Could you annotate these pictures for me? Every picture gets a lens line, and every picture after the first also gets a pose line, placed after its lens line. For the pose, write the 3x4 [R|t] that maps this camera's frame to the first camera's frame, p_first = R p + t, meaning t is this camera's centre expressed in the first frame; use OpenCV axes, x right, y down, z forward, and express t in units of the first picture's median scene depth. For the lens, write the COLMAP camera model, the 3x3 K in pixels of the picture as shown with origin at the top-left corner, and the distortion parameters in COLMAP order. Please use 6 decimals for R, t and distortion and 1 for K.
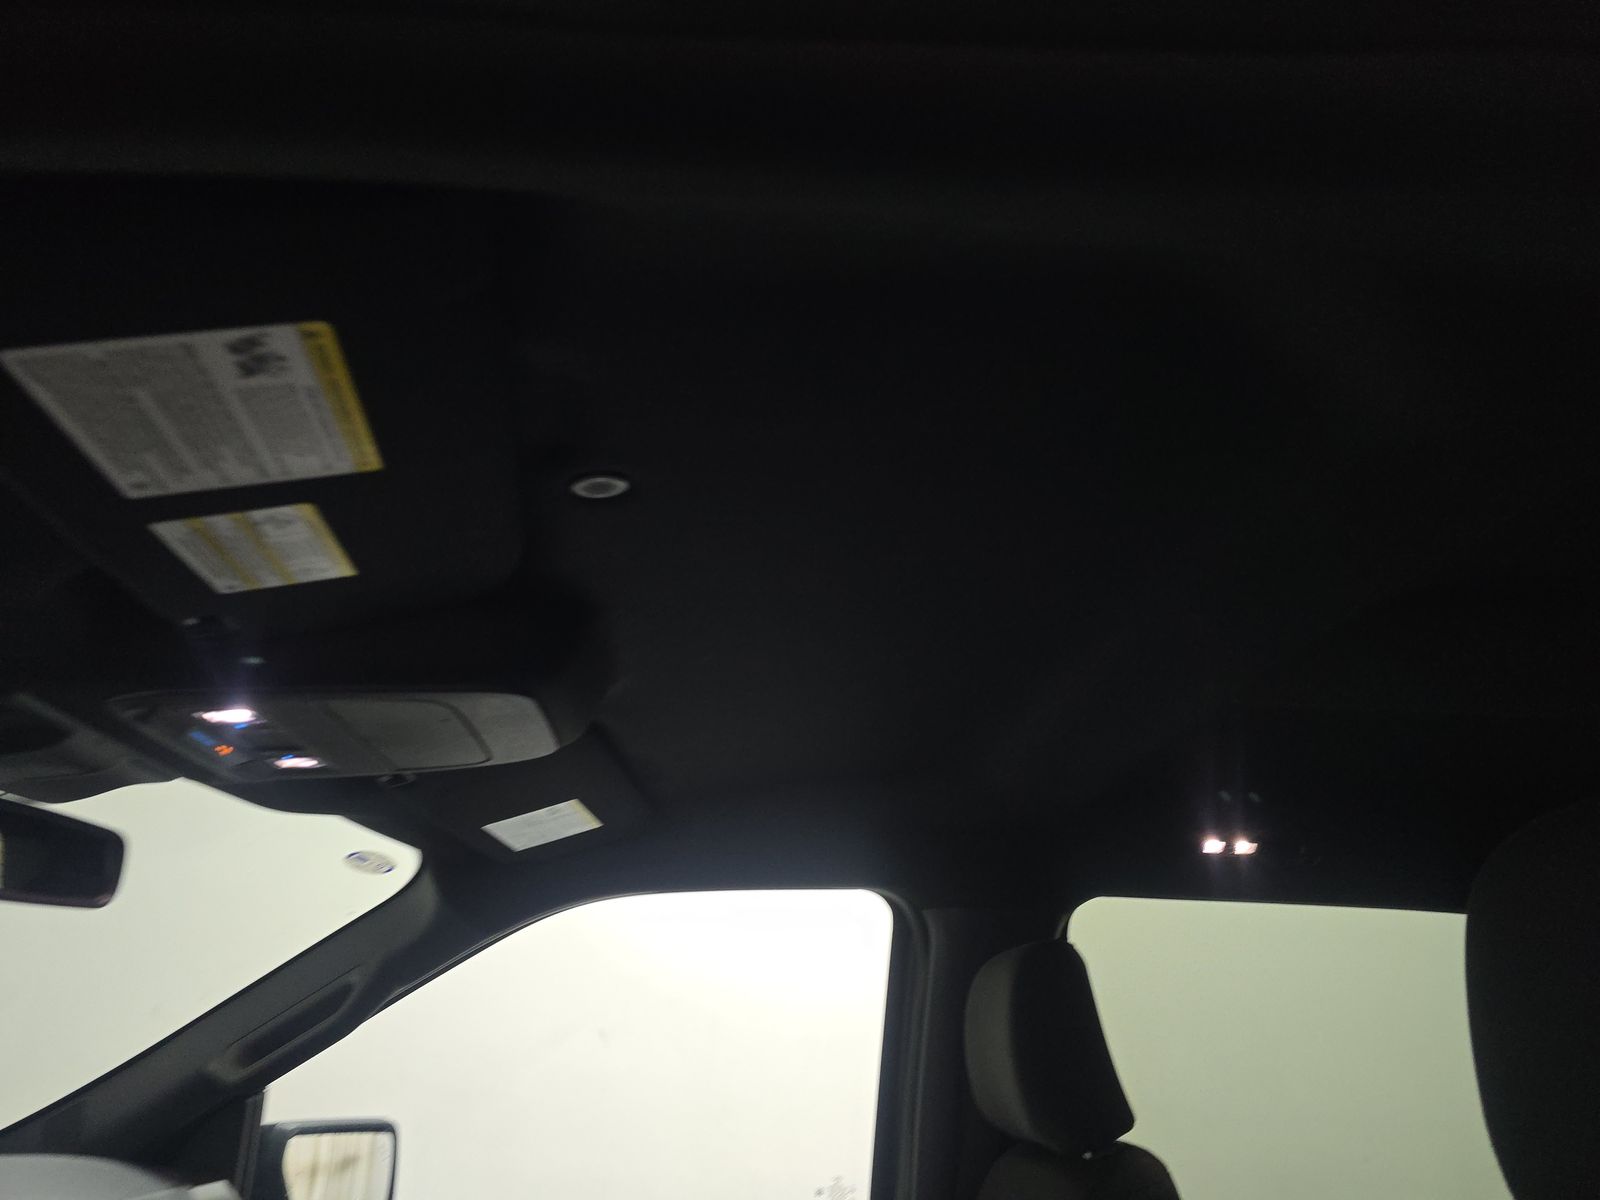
lens RADIAL K [[1017.2, 0, 800.0], [0, 1017.2, 600.0], [0, 0, 1]] dist [0.058600, -0.045281]
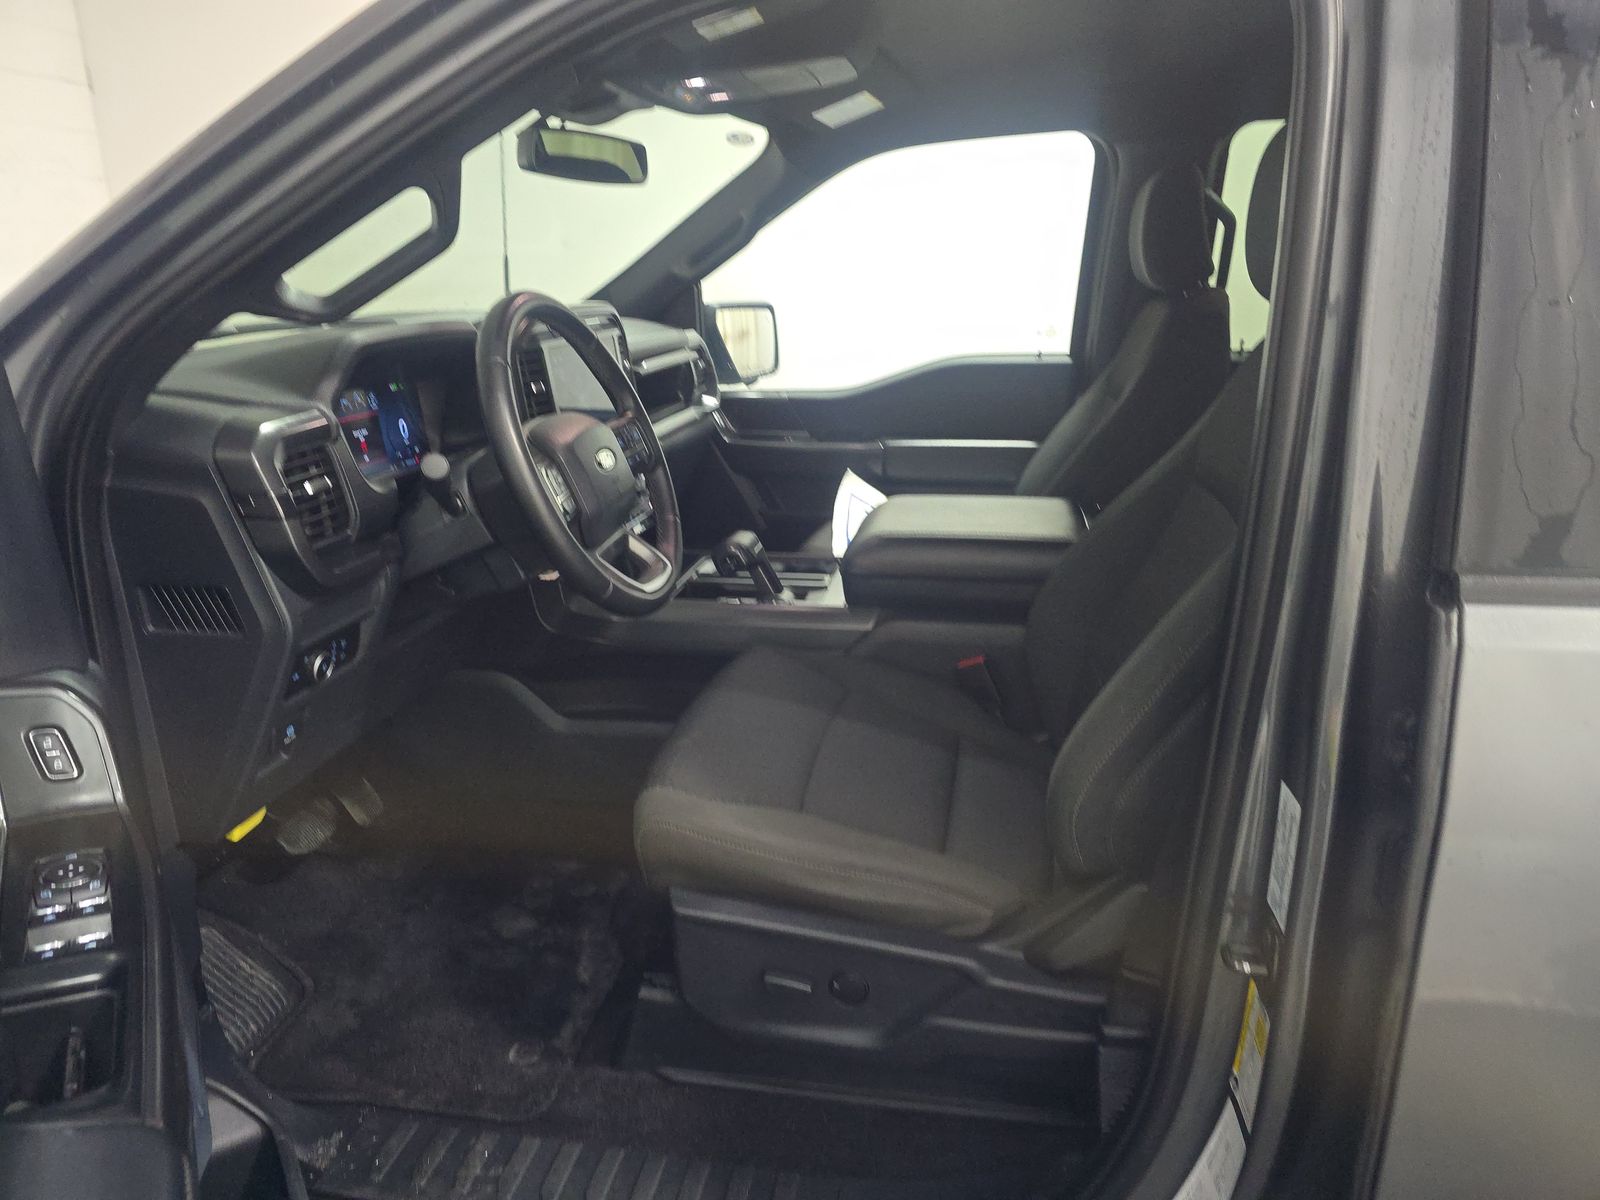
lens RADIAL K [[1017.2, 0, 800.0], [0, 1017.2, 600.0], [0, 0, 1]] dist [0.058600, -0.045281]
pose [[0.961050, 0.059383, -0.269918, 0.141381], [0.132912, 0.756983, 0.639774, -0.217859], [0.242315, -0.650730, 0.719606, -0.599548]]
